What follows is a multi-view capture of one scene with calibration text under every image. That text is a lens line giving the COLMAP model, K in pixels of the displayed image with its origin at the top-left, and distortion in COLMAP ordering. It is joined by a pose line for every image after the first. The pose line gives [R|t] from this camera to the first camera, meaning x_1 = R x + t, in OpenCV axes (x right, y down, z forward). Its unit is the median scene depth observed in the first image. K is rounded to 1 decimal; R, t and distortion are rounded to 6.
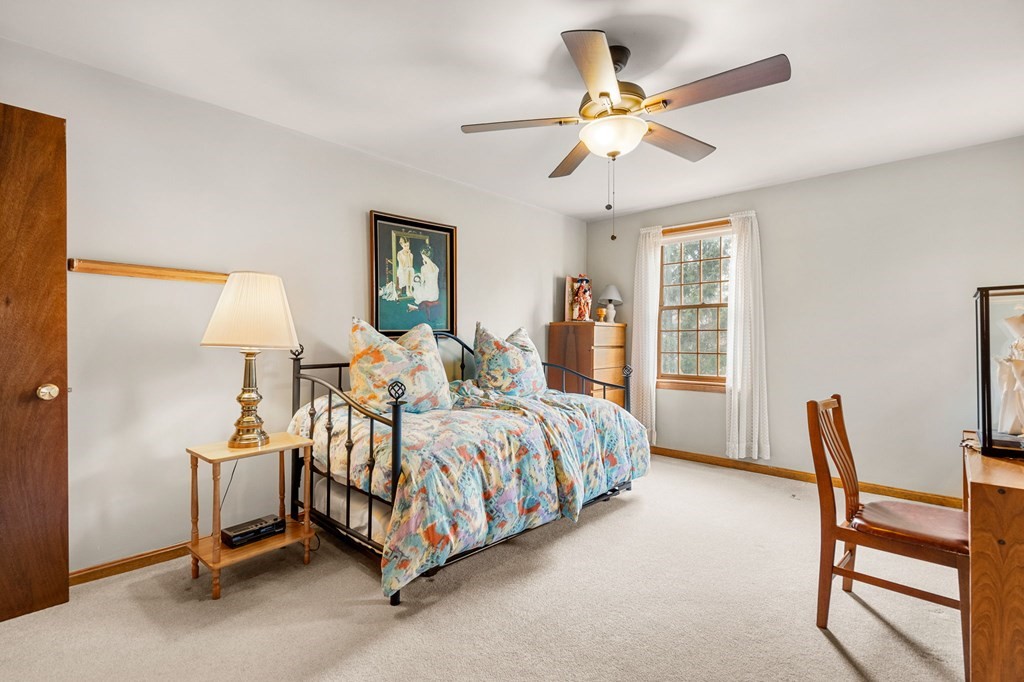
lens RADIAL K [[476.0, 0, 502.3], [0, 476.0, 336.1], [0, 0, 1]] dist [0.000754, 0.000310]
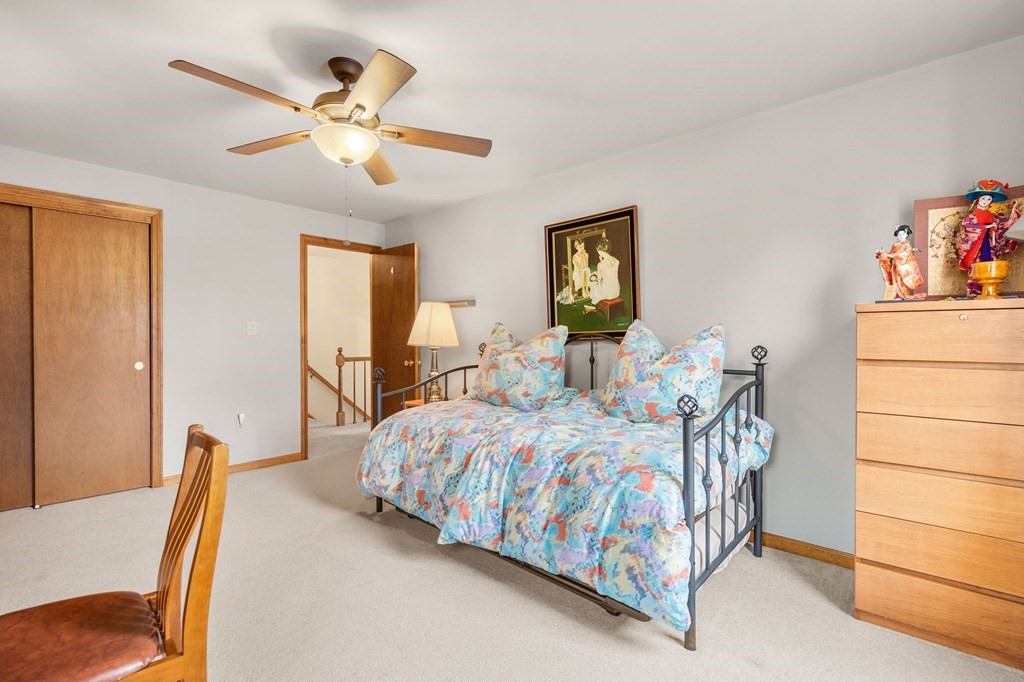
lens RADIAL K [[476.0, 0, 502.3], [0, 476.0, 336.1], [0, 0, 1]] dist [0.000754, 0.000310]
pose [[0.002536, -0.007184, -0.999971, 0.789937], [0.001896, 0.999972, -0.007179, 0.002746], [0.999995, -0.001878, 0.002549, 0.833734]]
